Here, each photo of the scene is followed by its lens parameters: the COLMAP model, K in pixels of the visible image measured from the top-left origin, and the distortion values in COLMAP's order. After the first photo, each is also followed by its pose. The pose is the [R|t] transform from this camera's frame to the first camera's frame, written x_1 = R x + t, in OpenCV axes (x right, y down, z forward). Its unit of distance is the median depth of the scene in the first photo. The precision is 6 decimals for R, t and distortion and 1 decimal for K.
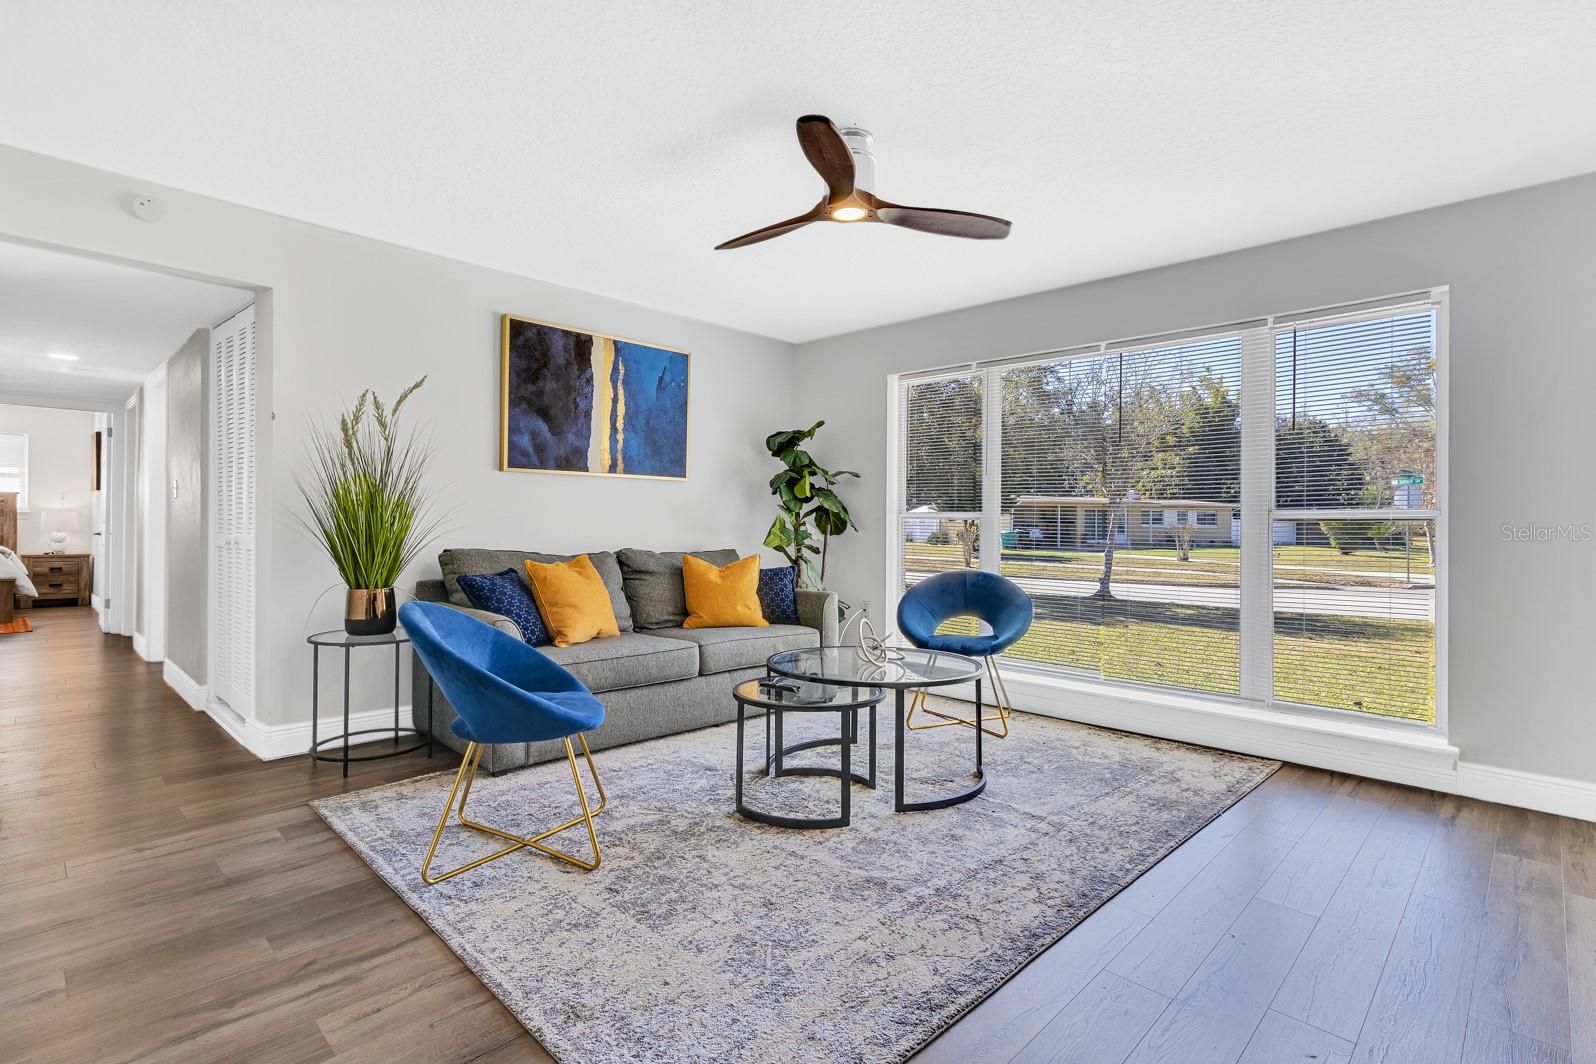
lens RADIAL K [[764.3, 0, 797.9], [0, 764.3, 524.8], [0, 0, 1]] dist [0.005112, 0.000934]
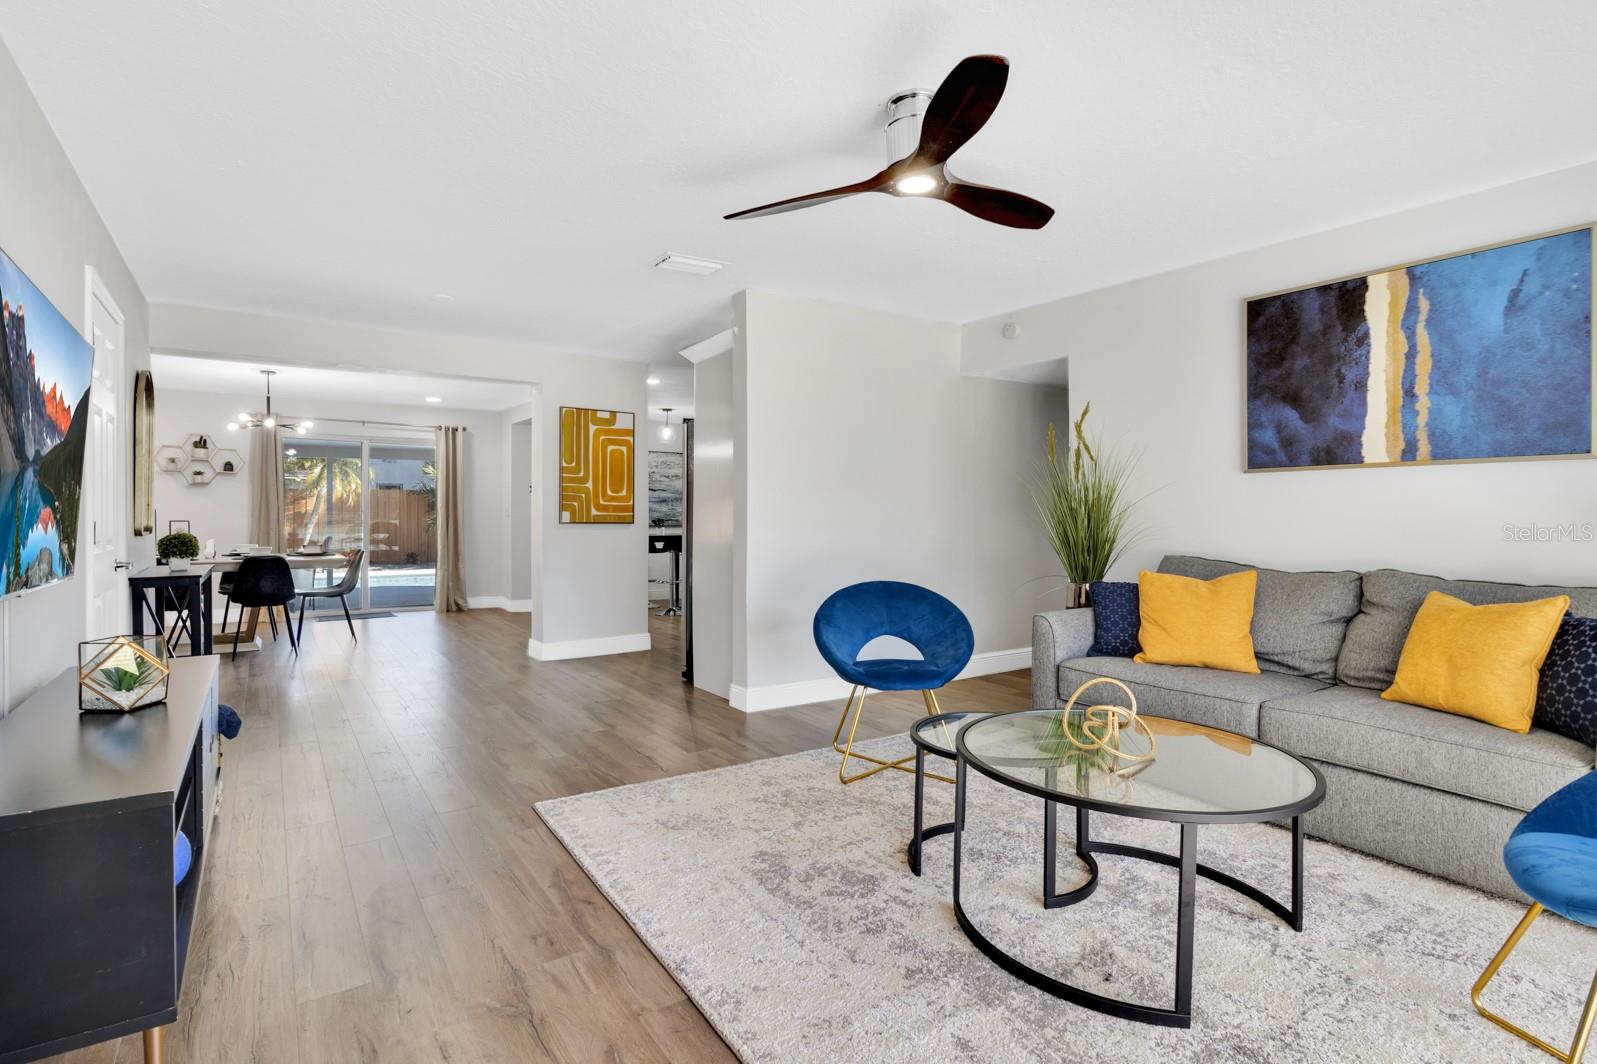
lens RADIAL K [[764.8, 0, 803.2], [0, 764.8, 523.9], [0, 0, 1]] dist [0.005112, 0.000934]
pose [[-0.176894, 0.007678, -0.984200, 0.565847], [0.001514, 0.999971, 0.007529, -0.016919], [0.984229, -0.000158, -0.176901, 0.610790]]
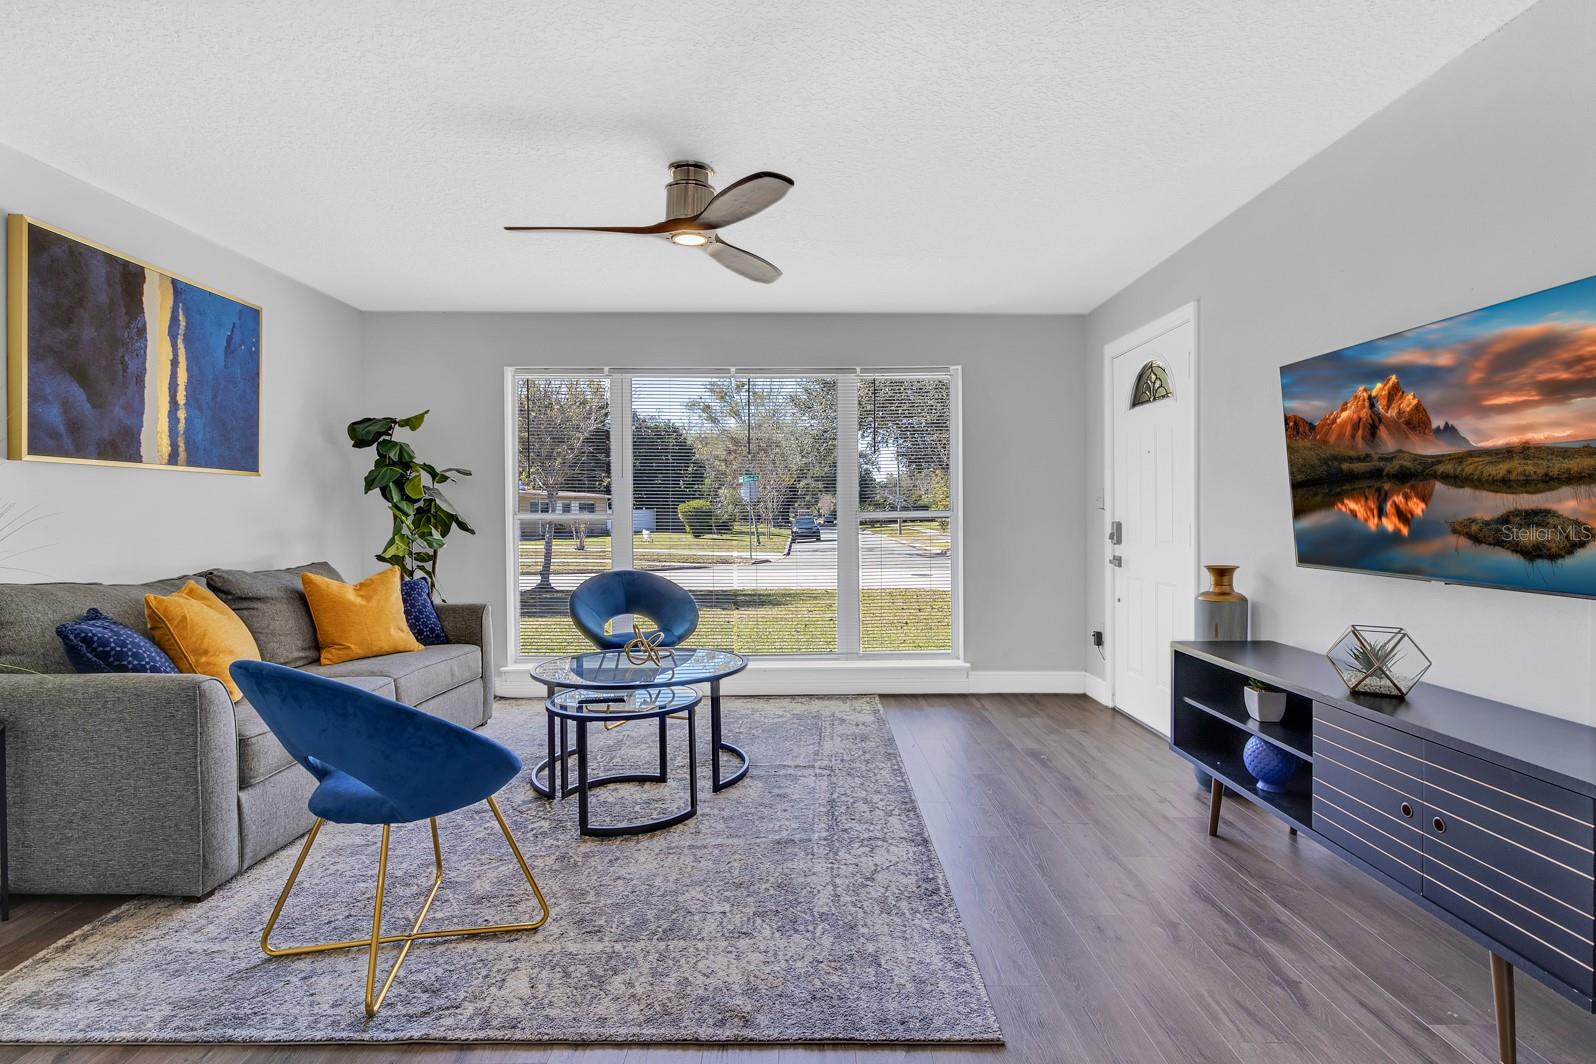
lens RADIAL K [[798.8, 0, 797.5], [0, 798.8, 523.8], [0, 0, 1]] dist [-0.008404, -0.001771]
pose [[0.707611, -0.021024, 0.706290, -0.371131], [0.013224, 0.999776, 0.016511, -0.017898], [-0.706479, -0.002343, 0.707730, 0.066425]]
